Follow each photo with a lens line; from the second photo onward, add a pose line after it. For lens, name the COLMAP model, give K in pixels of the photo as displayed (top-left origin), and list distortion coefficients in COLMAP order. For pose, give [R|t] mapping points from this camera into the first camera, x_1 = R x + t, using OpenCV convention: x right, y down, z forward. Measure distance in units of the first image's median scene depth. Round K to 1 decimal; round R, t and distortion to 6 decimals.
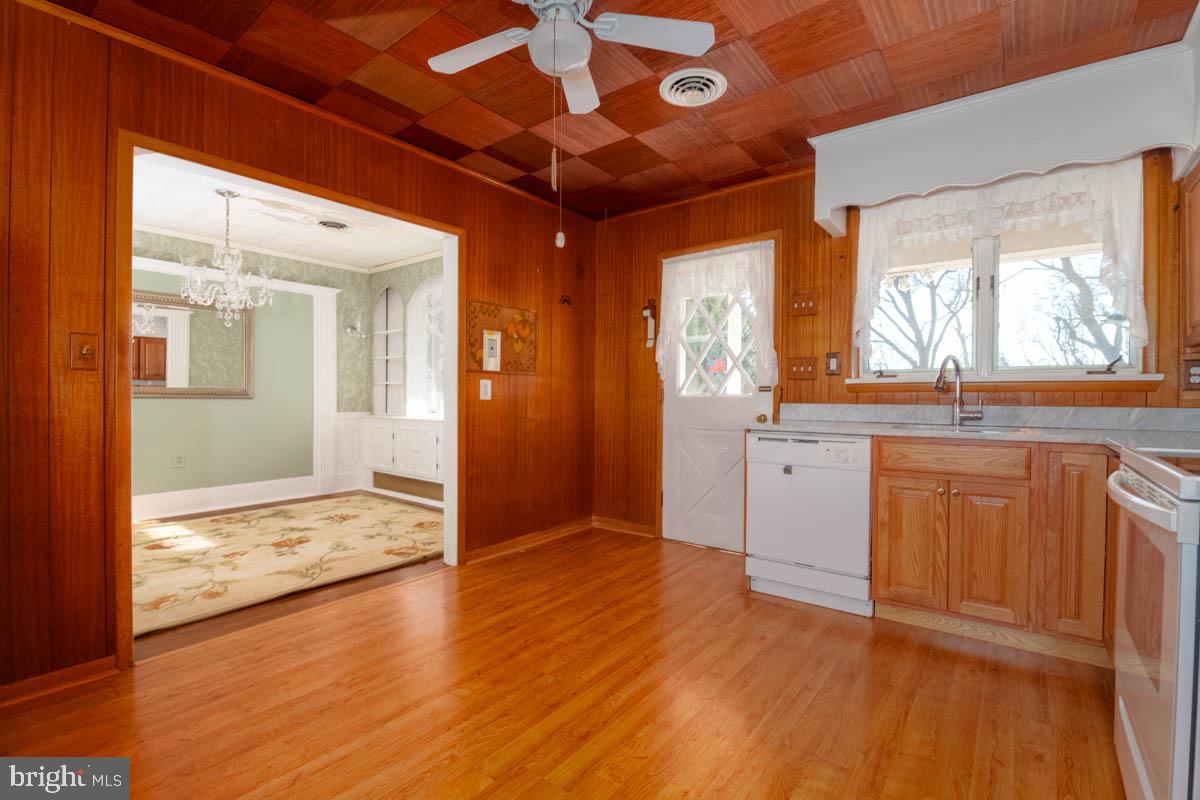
lens RADIAL K [[538.0, 0, 604.3], [0, 538.0, 398.6], [0, 0, 1]] dist [-0.000645, -0.007877]
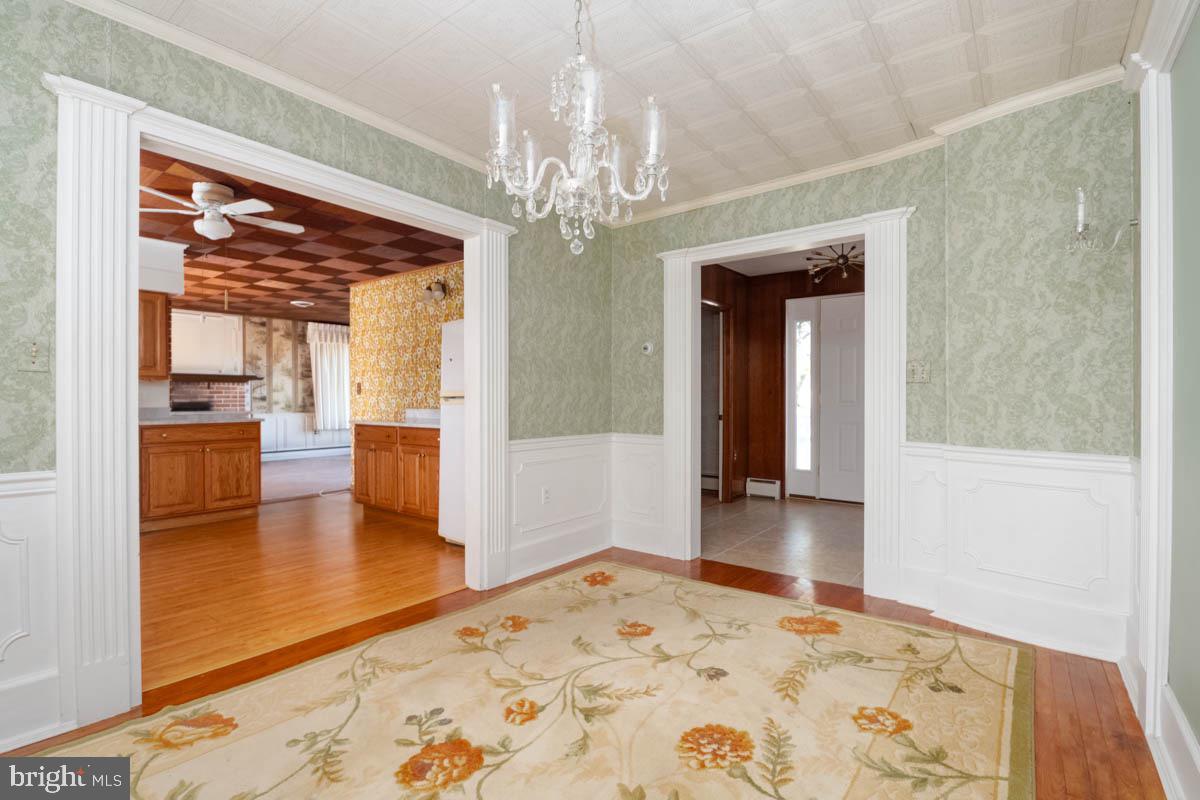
lens RADIAL K [[549.3, 0, 609.4], [0, 549.3, 402.4], [0, 0, 1]] dist [0.000585, -0.009656]
pose [[-0.999929, -0.004305, -0.011082, -0.831058], [-0.004390, 0.999961, 0.007634, -0.019596], [0.011049, 0.007683, -0.999909, 1.670809]]
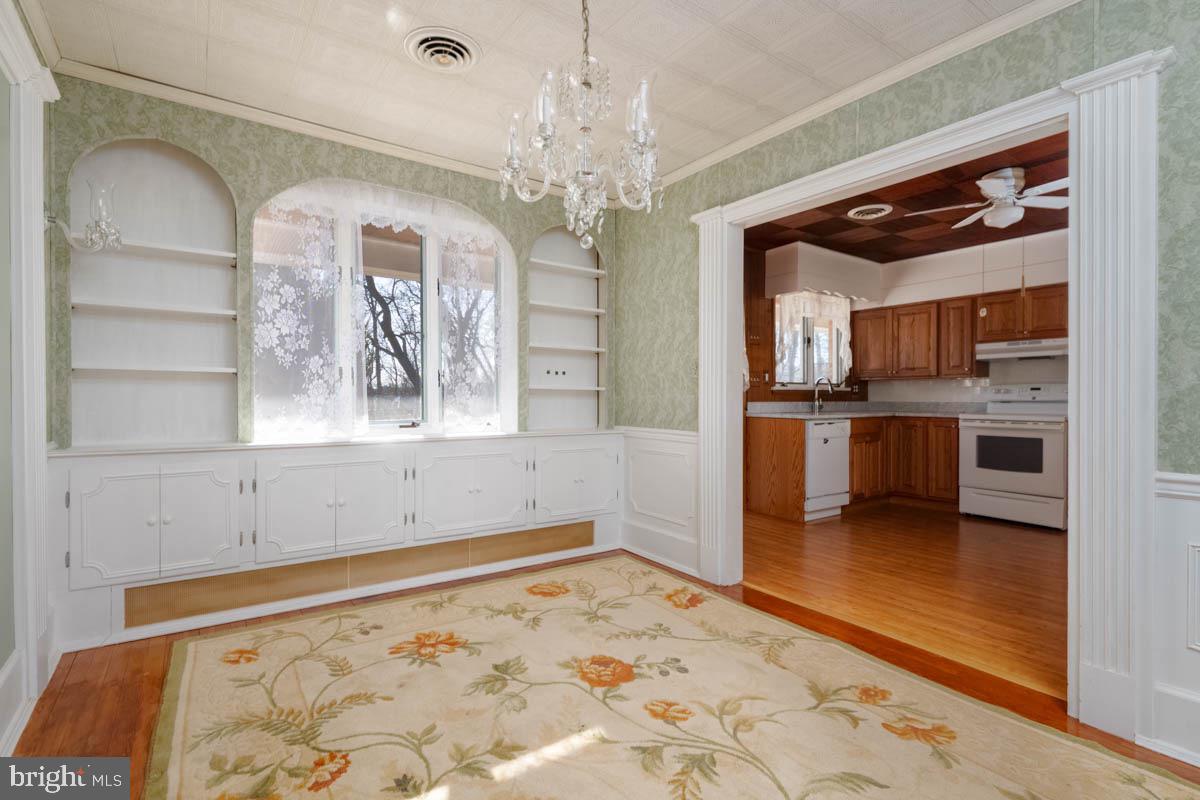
lens RADIAL K [[563.4, 0, 608.5], [0, 563.4, 399.3], [0, 0, 1]] dist [0.021788, -0.013122]
pose [[0.281501, -0.008261, 0.959525, -1.325733], [0.002523, 0.999966, 0.007869, -0.012961], [-0.959558, 0.000206, 0.281513, 0.979607]]
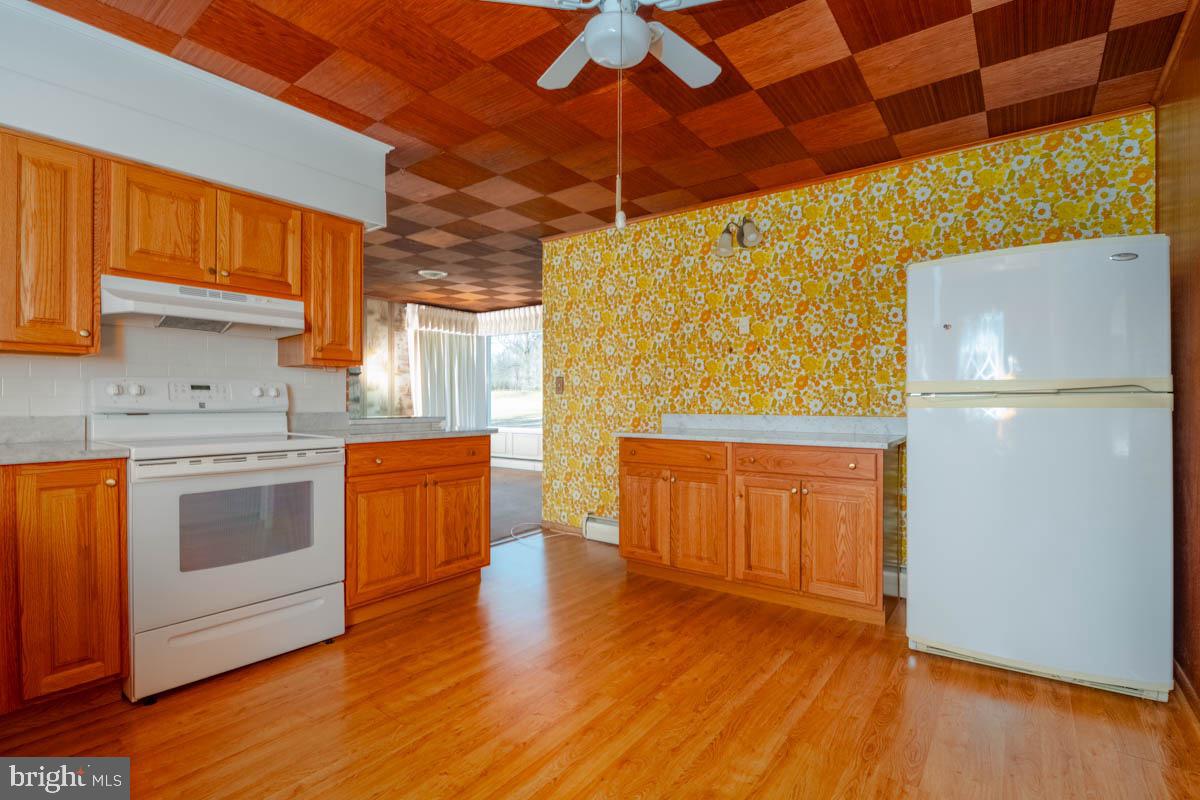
lens RADIAL K [[560.6, 0, 612.0], [0, 560.6, 403.3], [0, 0, 1]] dist [0.001525, -0.010038]
pose [[-0.999585, -0.005129, -0.028354, -0.025879], [-0.005233, 0.999980, 0.003583, -0.009441], [0.028335, 0.003730, -0.999592, 1.099628]]
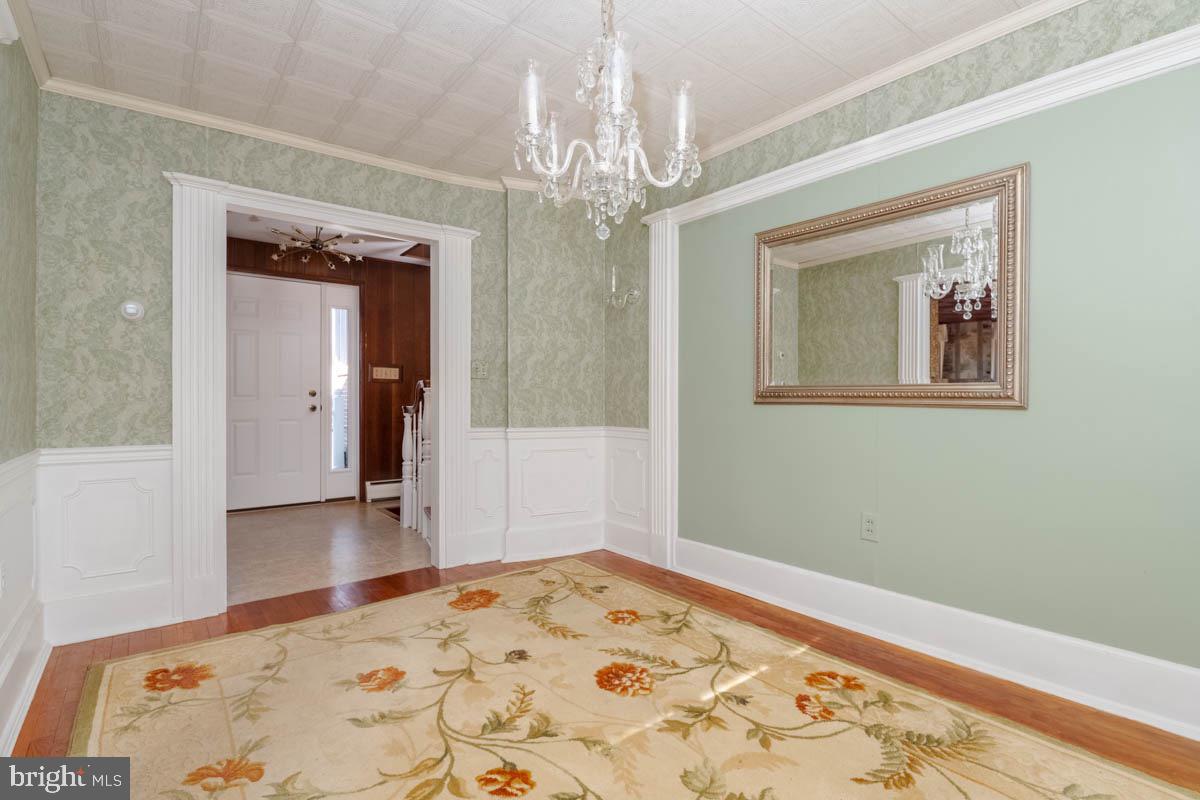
lens RADIAL K [[565.6, 0, 606.3], [0, 565.6, 400.1], [0, 0, 1]] dist [0.000613, -0.009698]
pose [[-0.239050, 0.003177, -0.971002, -0.301042], [-0.005626, 0.999973, 0.004657, -0.010997], [0.970991, 0.006576, -0.239026, 1.281163]]
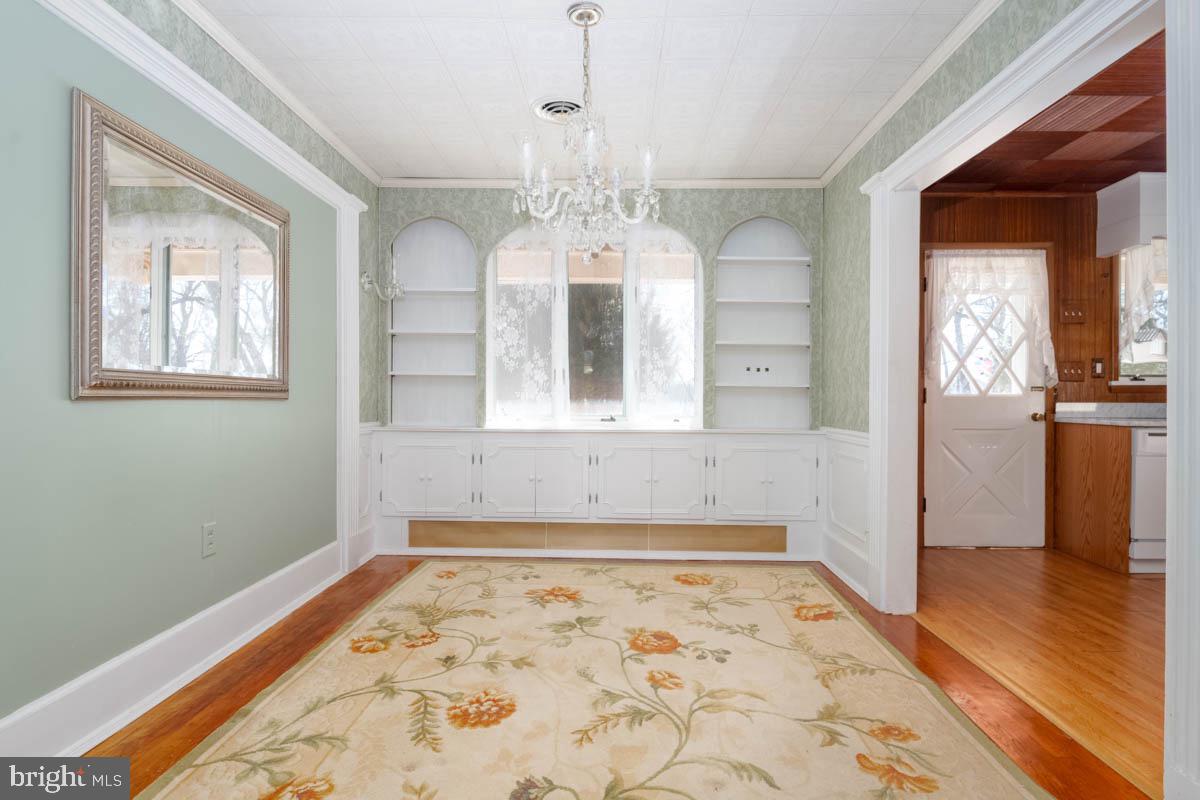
lens RADIAL K [[629.0, 0, 609.7], [0, 629.0, 402.2], [0, 0, 1]] dist [0.001708, -0.000848]
pose [[0.796673, -0.005670, 0.604384, -1.222638], [0.001399, 0.999971, 0.007537, -0.003046], [-0.604409, -0.005159, 0.796658, 0.559245]]
